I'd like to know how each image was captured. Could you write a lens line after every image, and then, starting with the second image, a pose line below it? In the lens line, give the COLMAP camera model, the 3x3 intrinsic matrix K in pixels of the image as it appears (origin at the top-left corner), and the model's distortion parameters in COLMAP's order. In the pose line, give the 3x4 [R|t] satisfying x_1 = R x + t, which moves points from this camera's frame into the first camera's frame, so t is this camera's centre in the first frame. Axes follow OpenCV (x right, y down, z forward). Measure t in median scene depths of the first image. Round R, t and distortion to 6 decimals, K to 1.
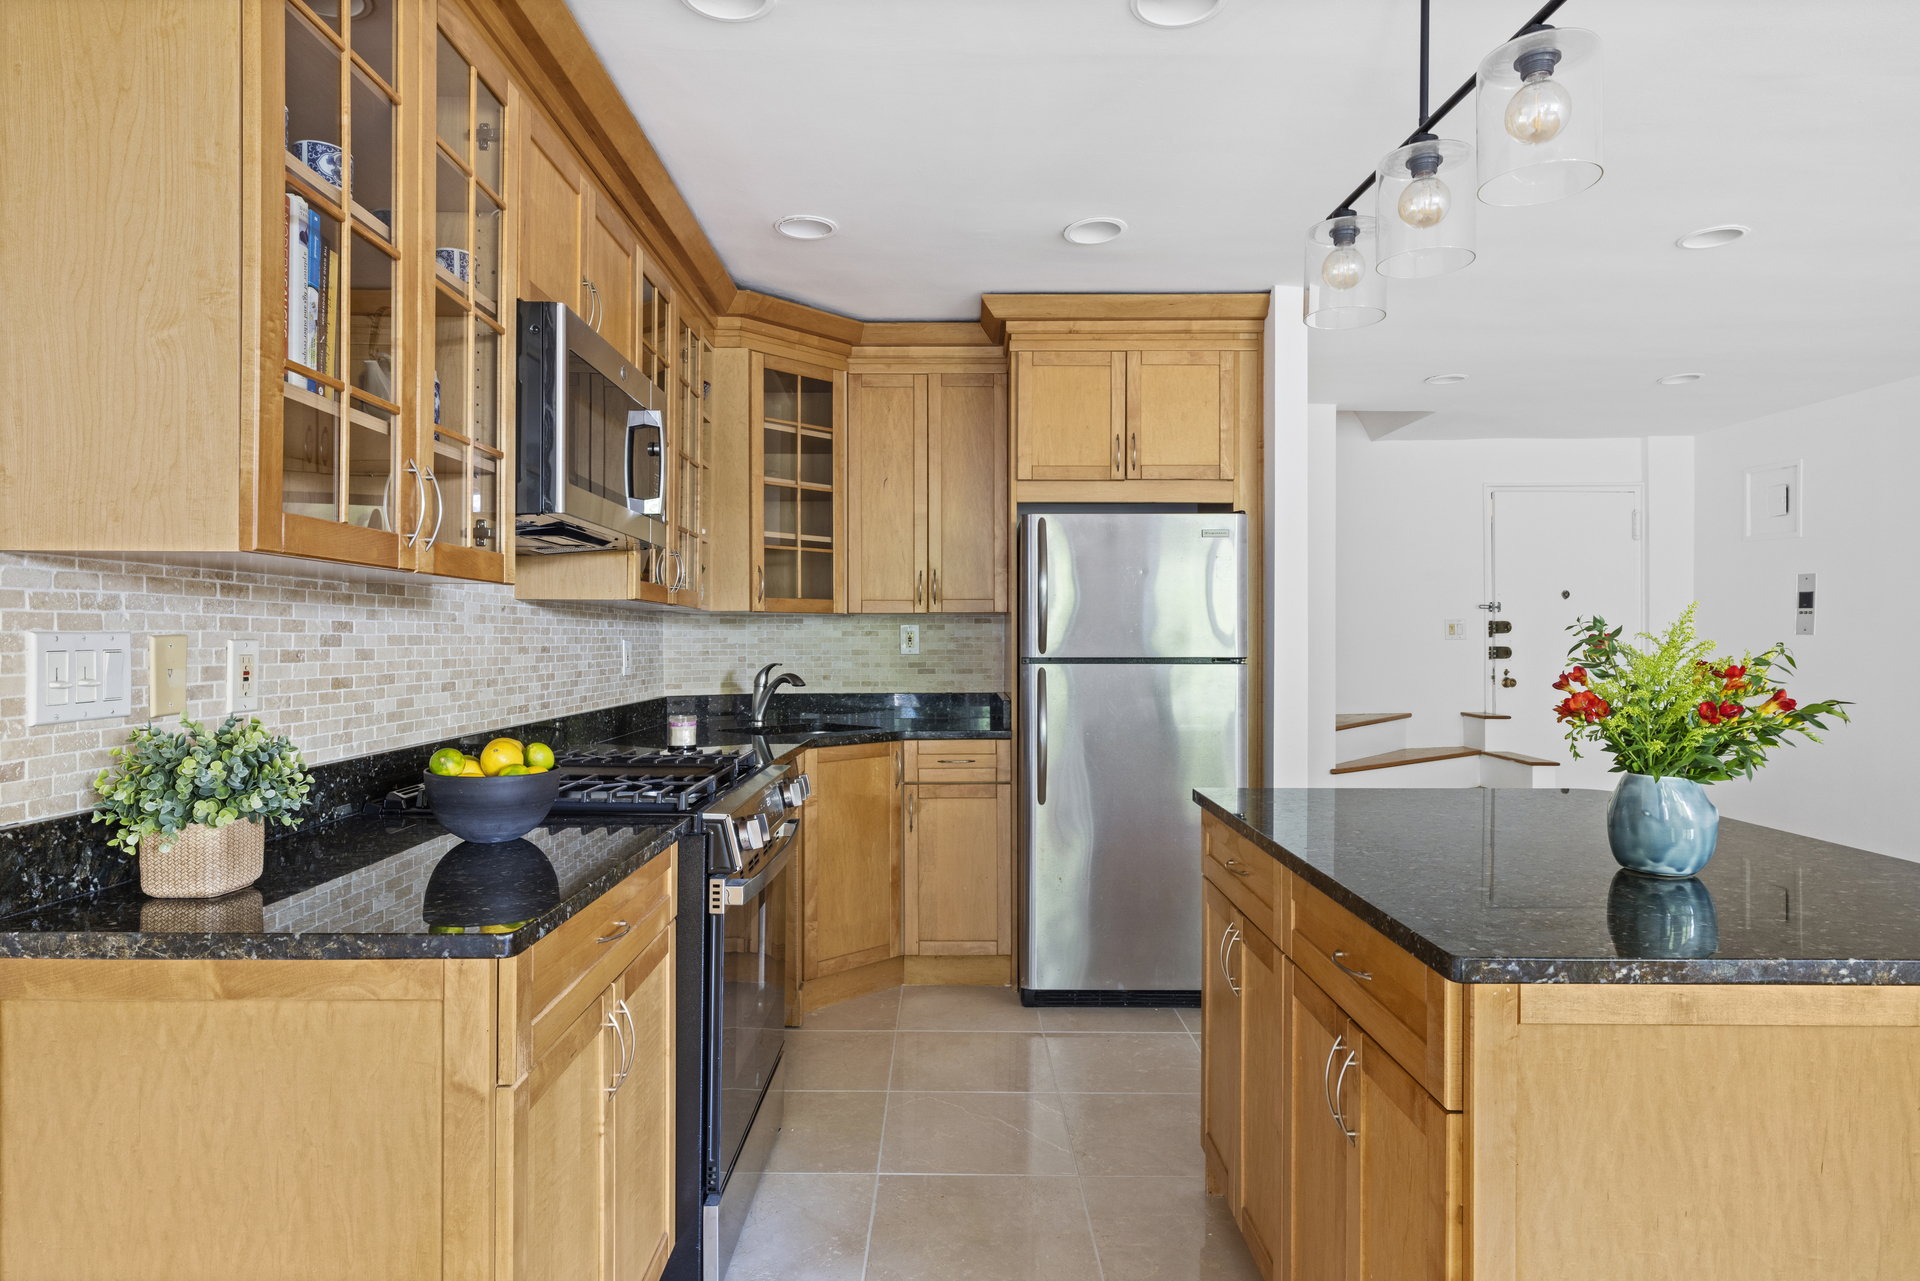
lens RADIAL K [[1080.6, 0, 960.0], [0, 1080.6, 640.5], [0, 0, 1]] dist [0.000335, -0.000148]
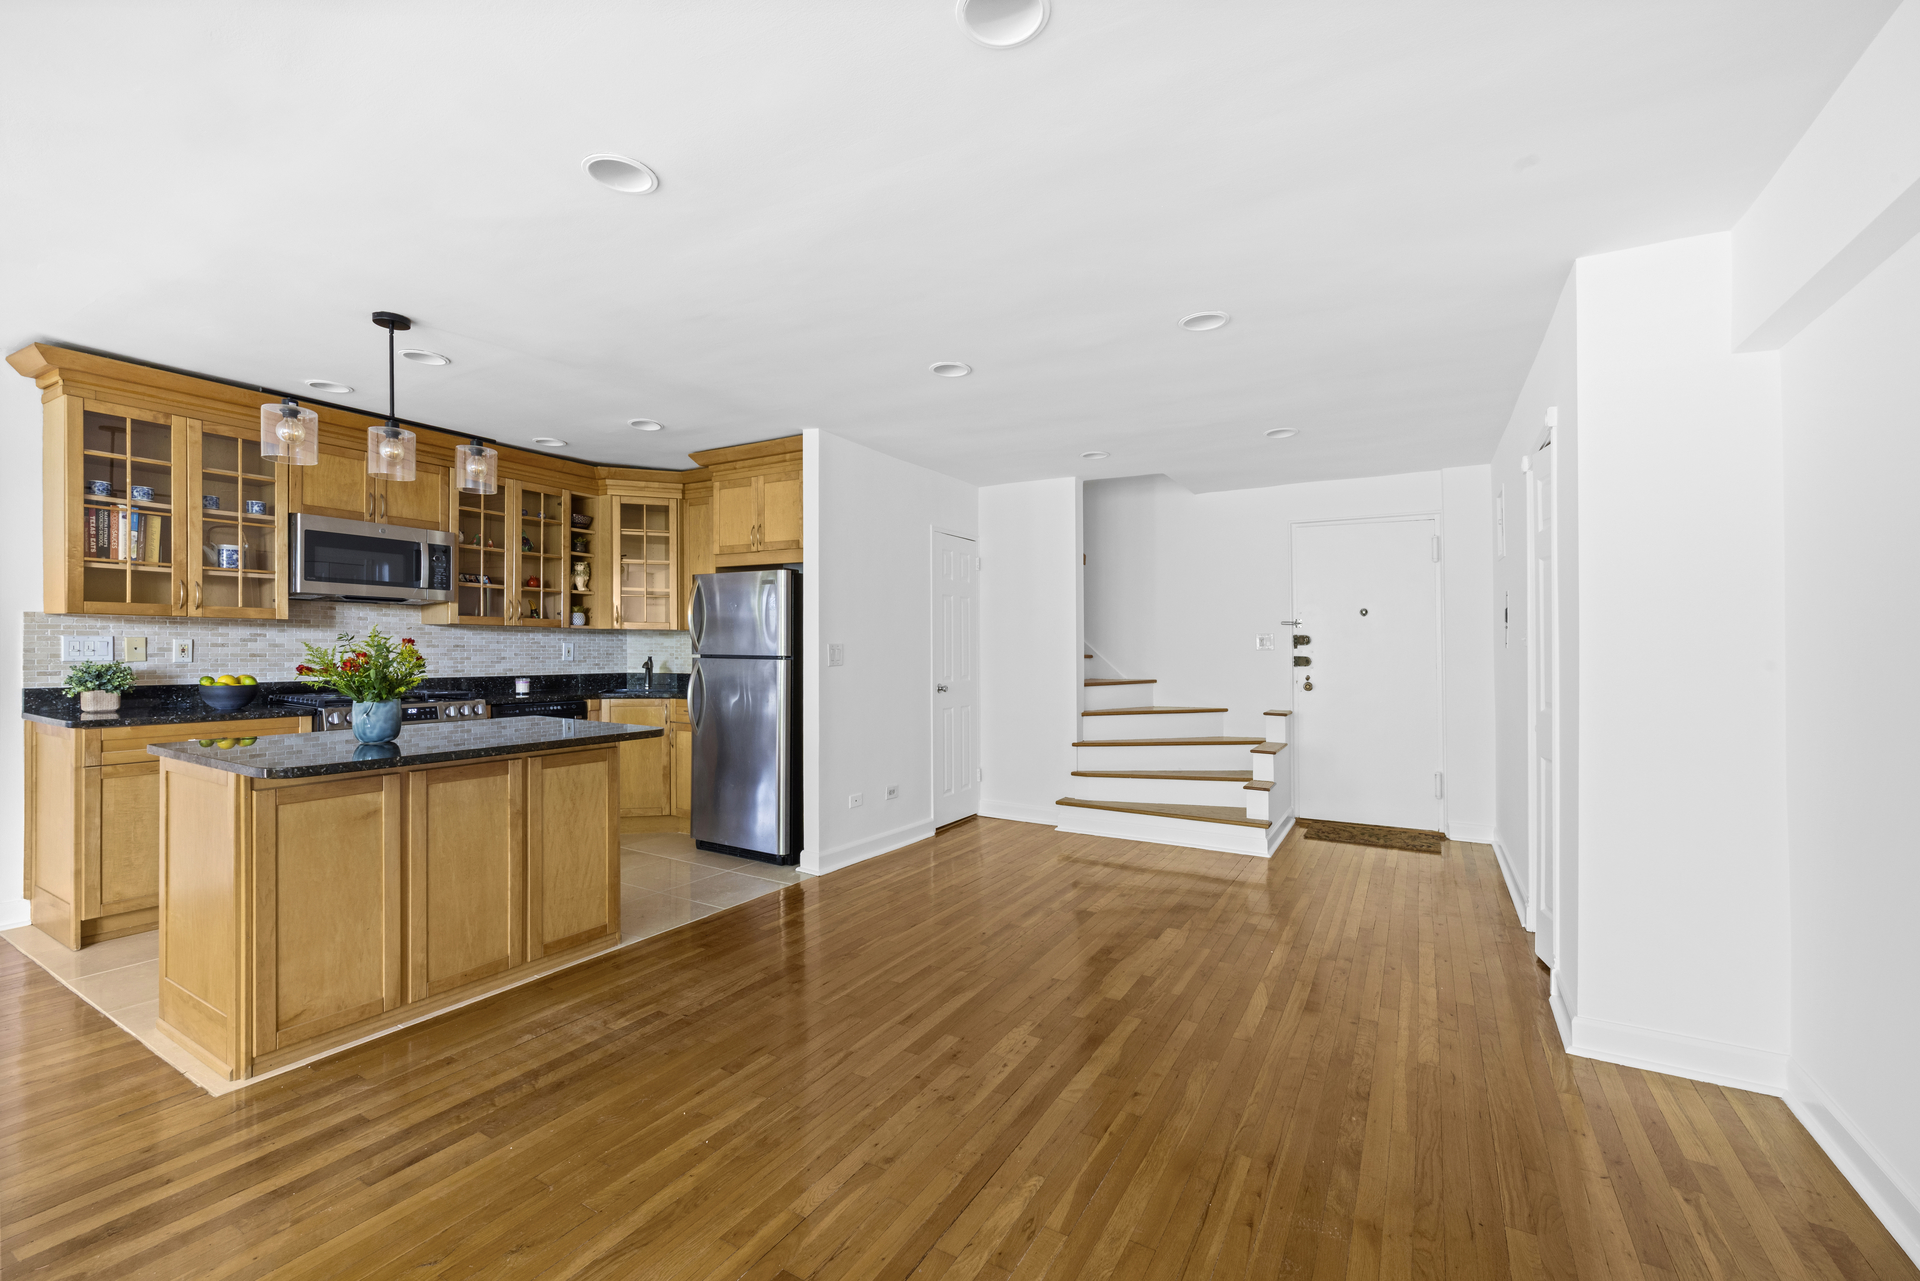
lens RADIAL K [[801.1, 0, 952.9], [0, 801.1, 648.5], [0, 0, 1]] dist [0.001762, 0.000389]
pose [[0.862655, 0.008570, -0.505720, 1.106881], [-0.010223, 0.999948, -0.000493, 0.002292], [0.505690, 0.005595, 0.862697, 0.063477]]
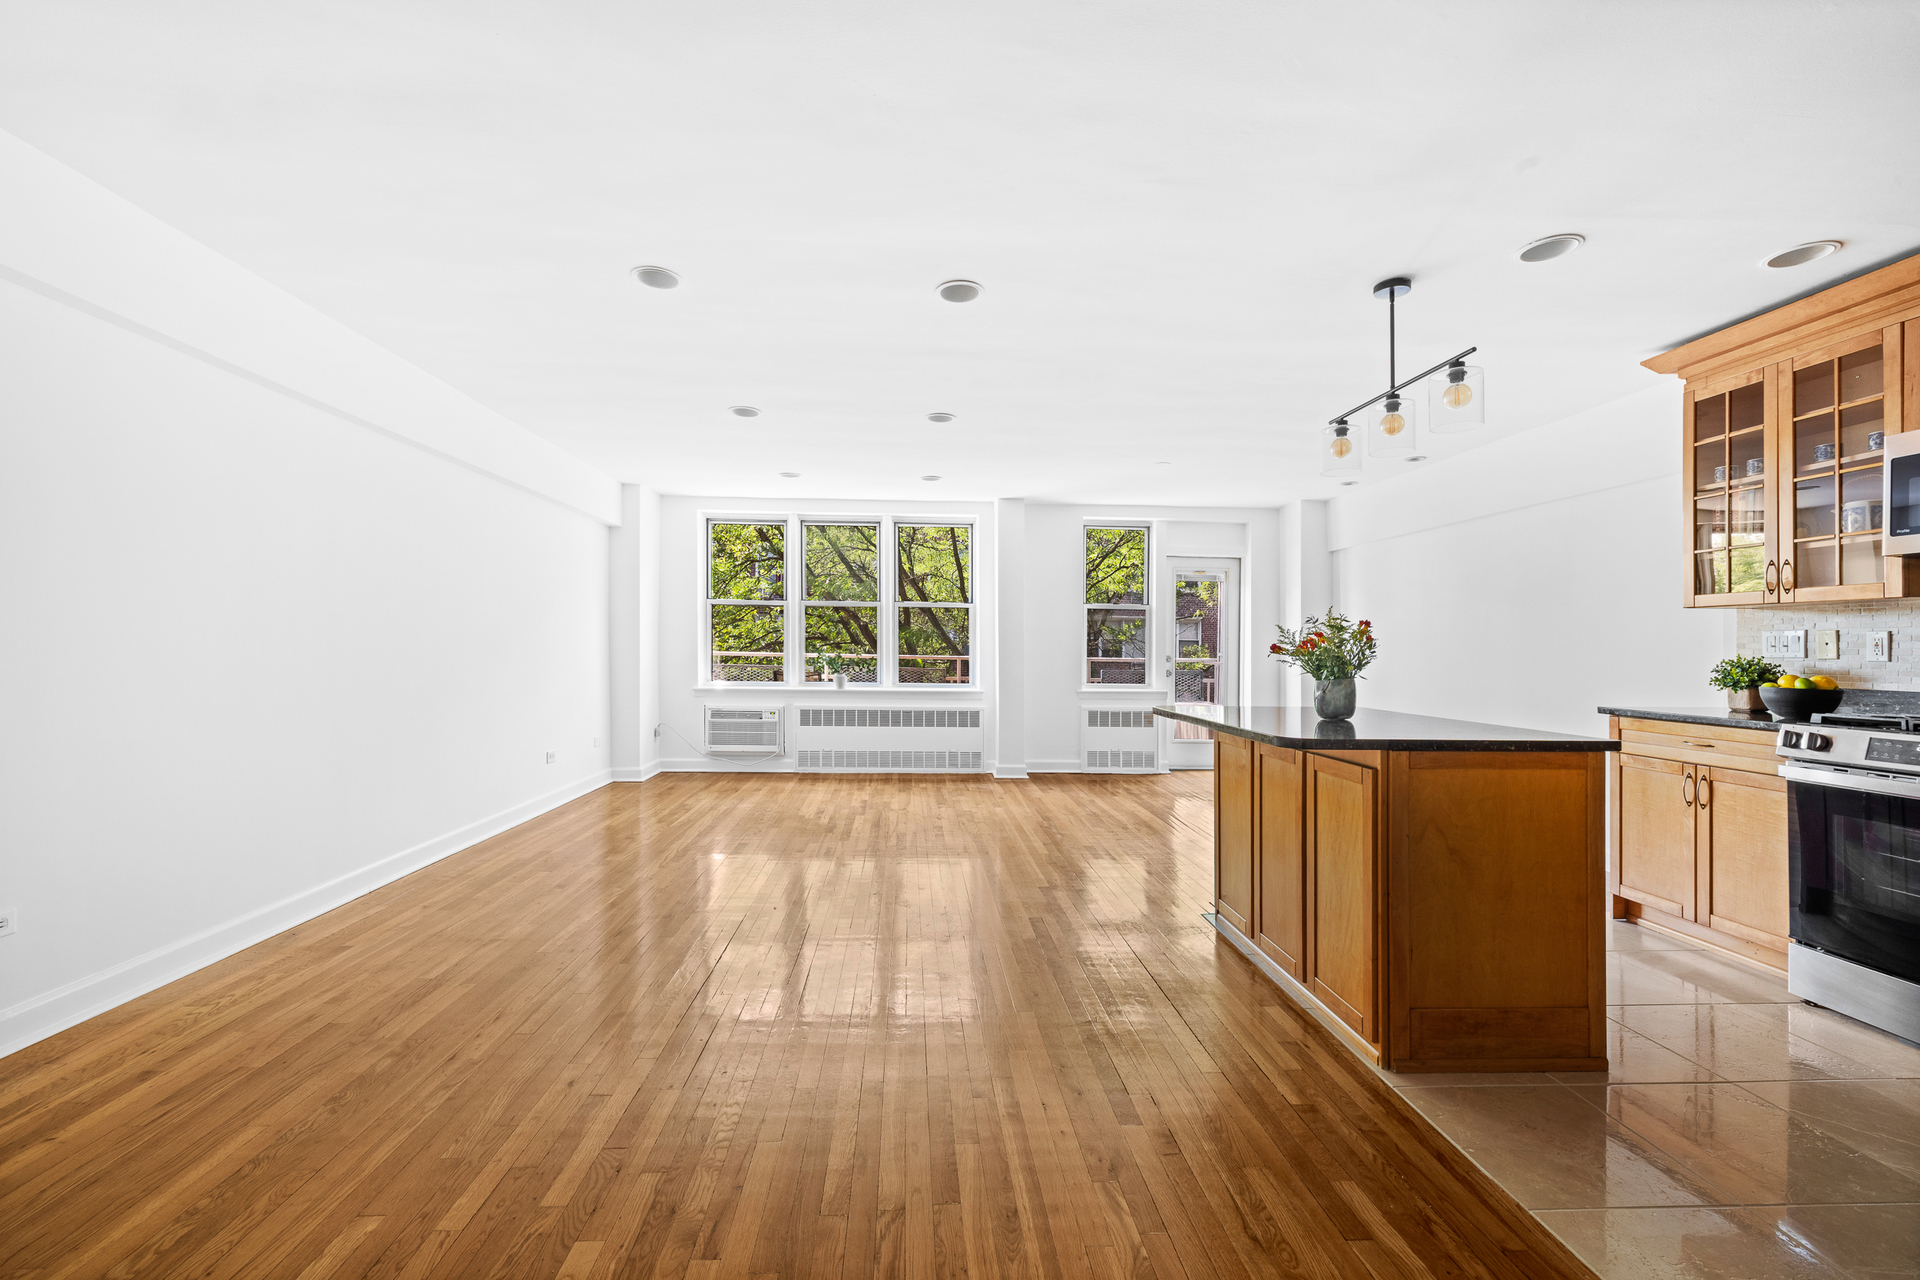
lens RADIAL K [[809.8, 0, 942.6], [0, 809.8, 631.5], [0, 0, 1]] dist [0.004163, 0.001063]
pose [[-0.998753, -0.018007, -0.046572, 0.676254], [-0.017416, 0.999763, -0.013067, 0.027266], [0.046796, -0.012240, -0.998829, 1.243609]]
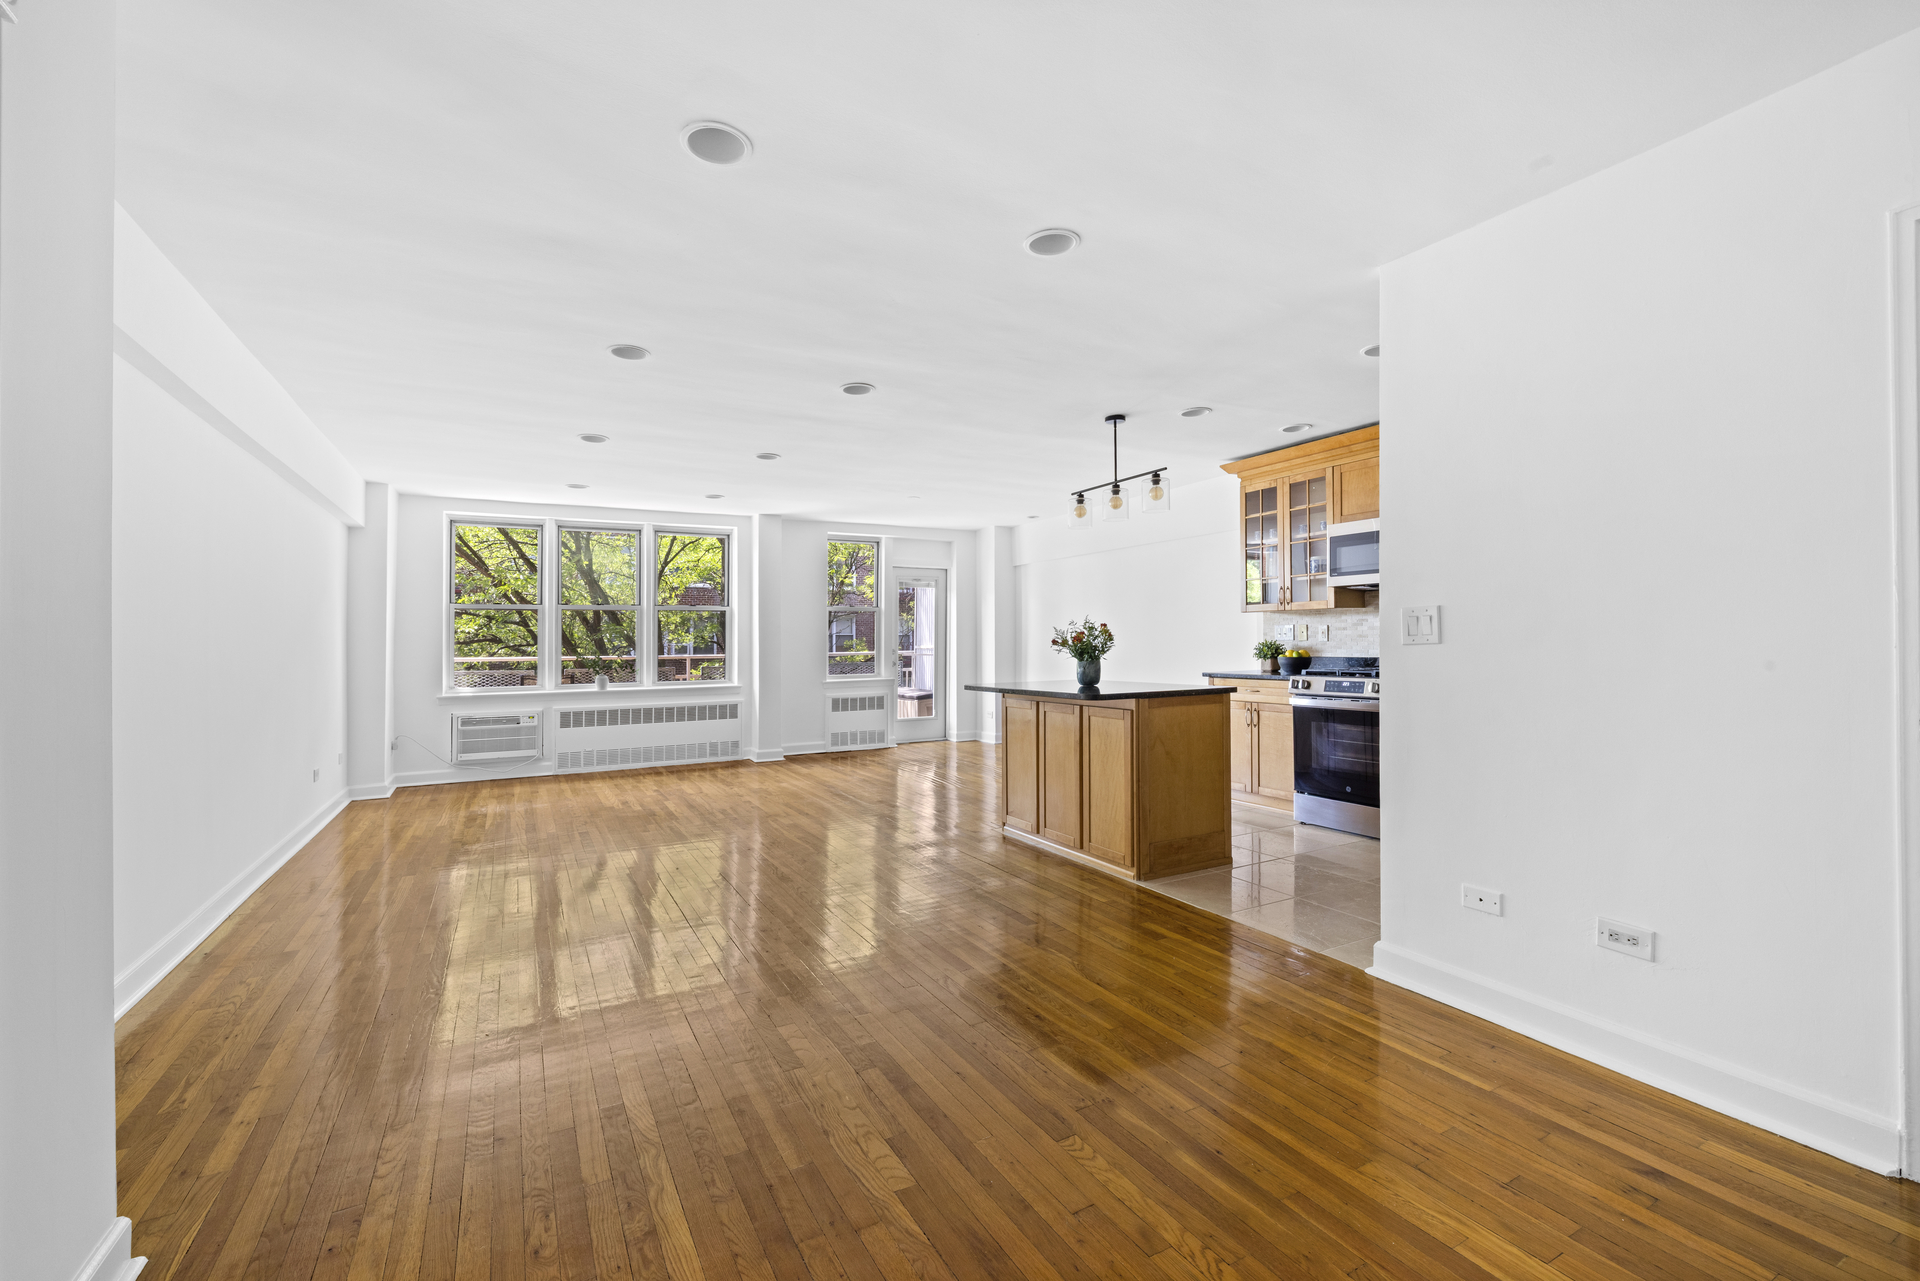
lens RADIAL K [[809.8, 0, 942.6], [0, 809.8, 632.0], [0, 0, 1]] dist [0.004163, 0.001063]
pose [[-0.881835, 0.000619, -0.471558, 1.052546], [0.005561, 0.999943, -0.009086, 0.022552], [0.471525, -0.010634, -0.881788, 1.477344]]
